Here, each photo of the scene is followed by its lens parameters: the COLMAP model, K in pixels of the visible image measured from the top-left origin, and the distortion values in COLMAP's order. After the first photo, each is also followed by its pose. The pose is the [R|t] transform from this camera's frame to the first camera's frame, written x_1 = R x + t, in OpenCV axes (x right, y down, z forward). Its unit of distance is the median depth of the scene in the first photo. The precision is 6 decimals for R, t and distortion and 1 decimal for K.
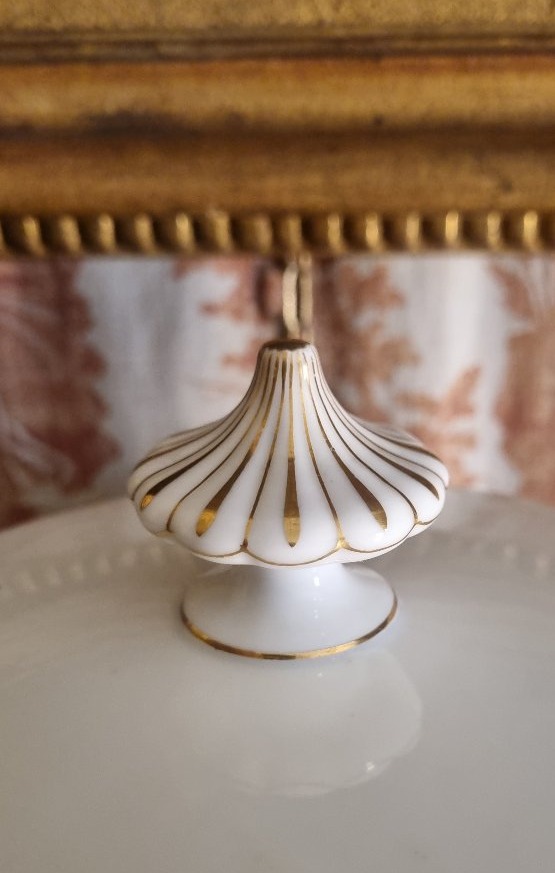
lens RADIAL K [[991.7, 0, 277.5], [0, 991.7, 436.5], [0, 0, 1]] dist [-0.085609, 0.002600]
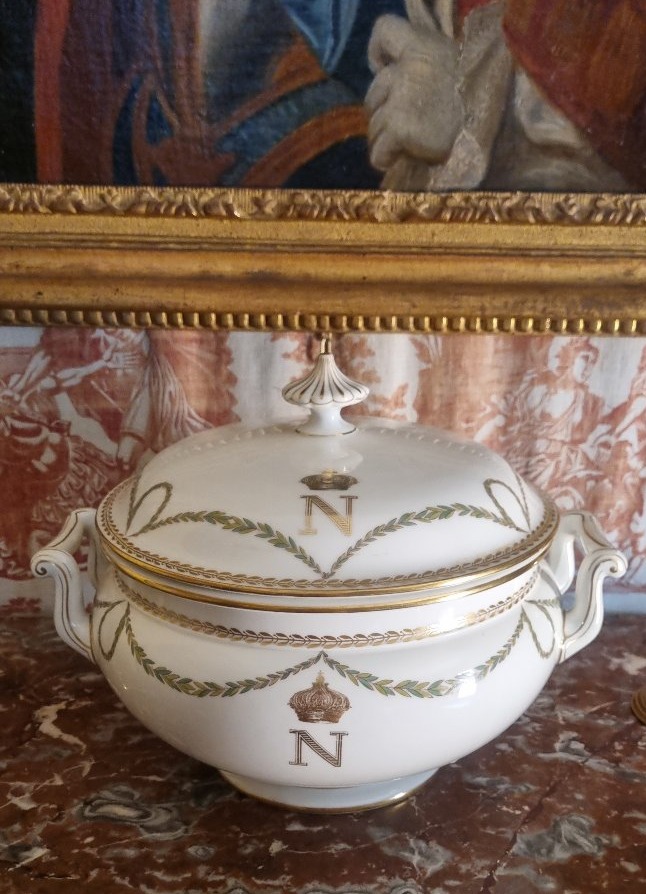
lens RADIAL K [[988.7, 0, 323.0], [0, 988.7, 447.0], [0, 0, 1]] dist [-0.068367, -0.004466]
pose [[0.996547, 0.014109, 0.081828, -0.200834], [-0.007199, 0.996428, -0.084140, 0.317375], [-0.082723, 0.083260, 0.993088, -1.448549]]
